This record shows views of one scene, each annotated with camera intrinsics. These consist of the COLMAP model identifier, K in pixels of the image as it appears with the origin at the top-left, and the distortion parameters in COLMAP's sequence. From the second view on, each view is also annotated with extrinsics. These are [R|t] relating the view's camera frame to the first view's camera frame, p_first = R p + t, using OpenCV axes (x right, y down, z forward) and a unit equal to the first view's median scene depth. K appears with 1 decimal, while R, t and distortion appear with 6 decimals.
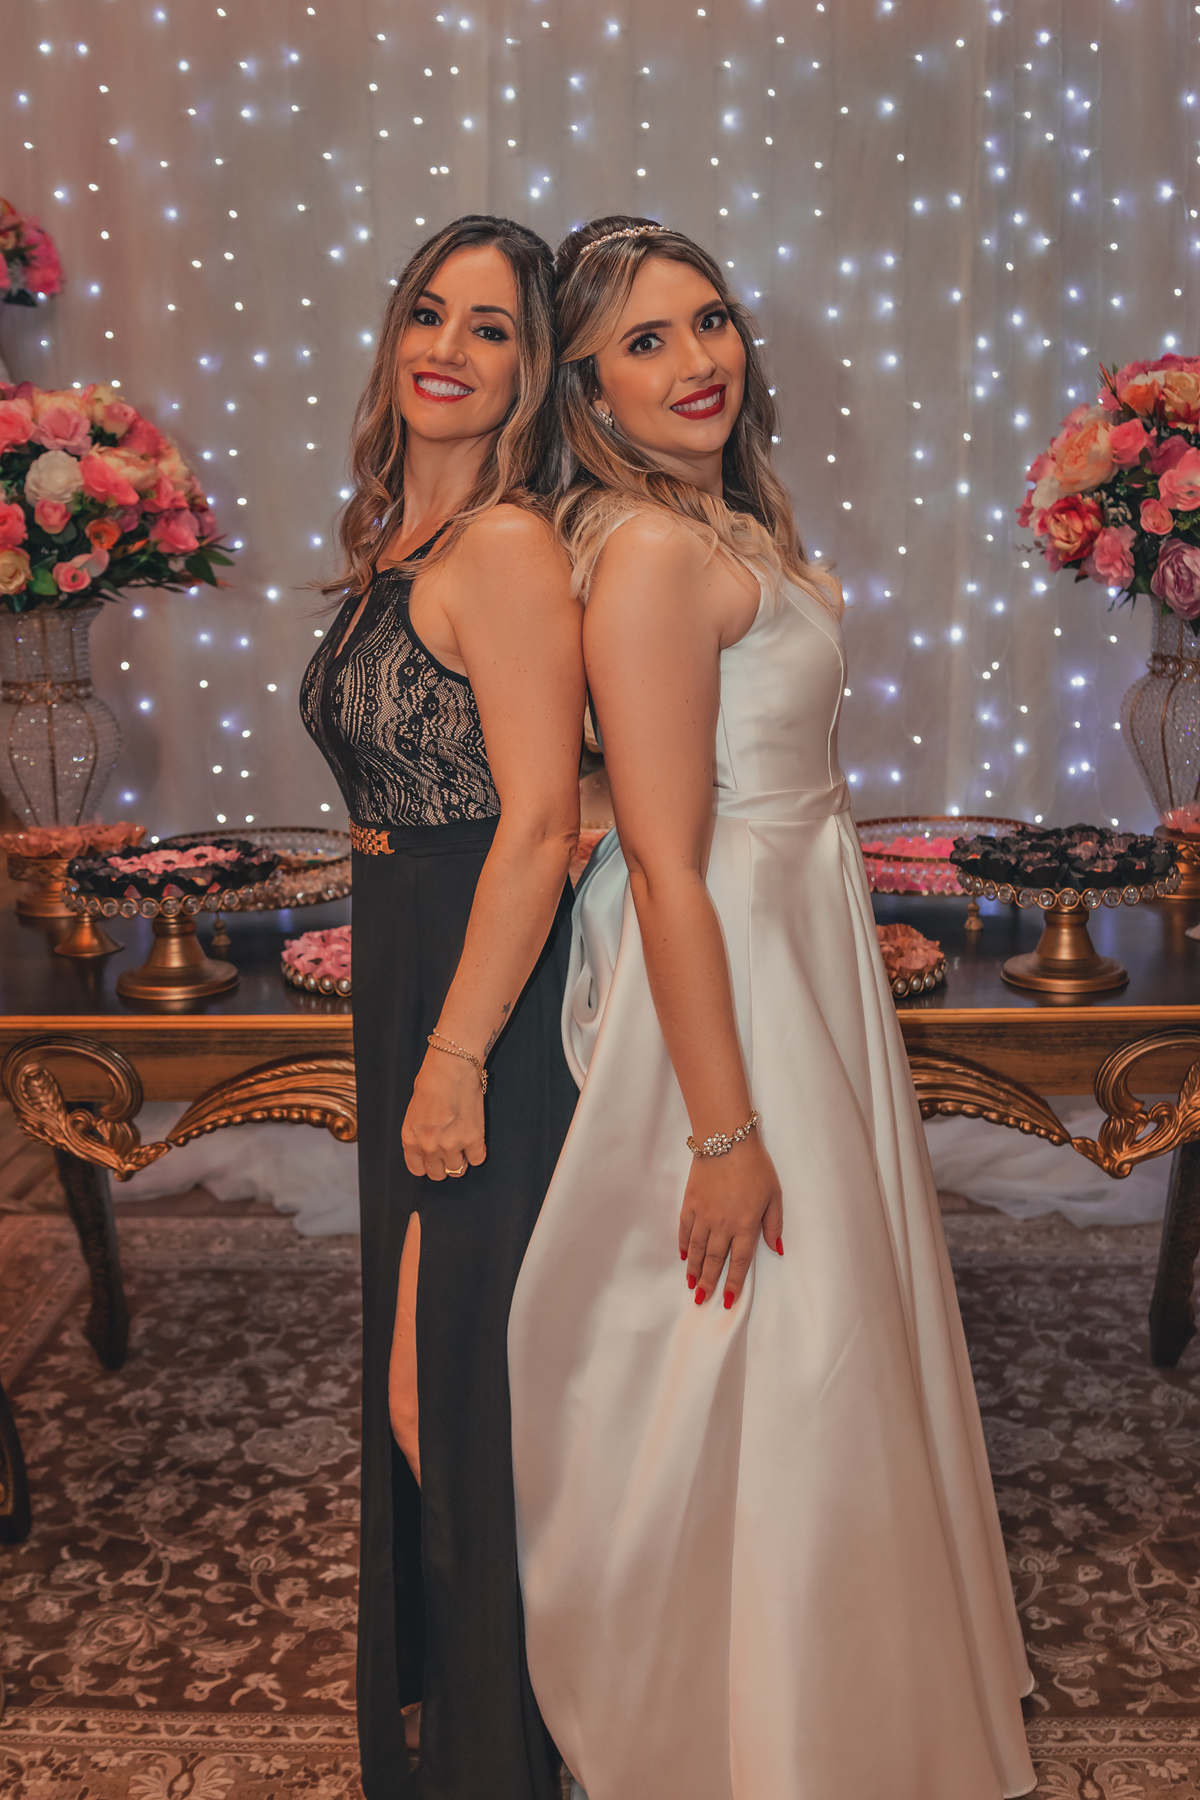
lens RADIAL K [[2074.6, 0, 605.3], [0, 2074.6, 909.5], [0, 0, 1]] dist [-0.066423, 0.000000]
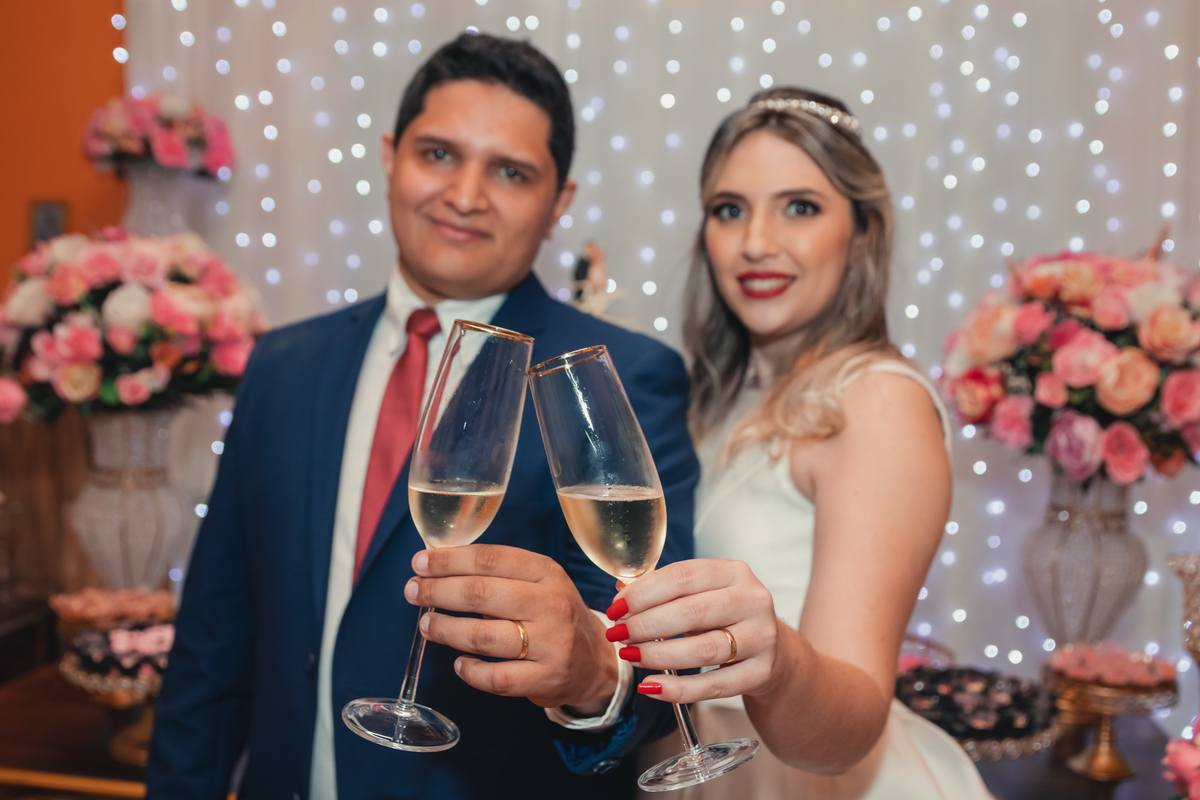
lens RADIAL K [[1383.1, 0, 591.7], [0, 1383.1, 397.0], [0, 0, 1]] dist [-0.066423, 0.000000]
pose [[0.994921, 0.054605, -0.084556, 0.055888], [-0.066744, 0.986712, -0.148140, -0.040214], [0.075343, 0.153031, 0.985345, 0.165484]]
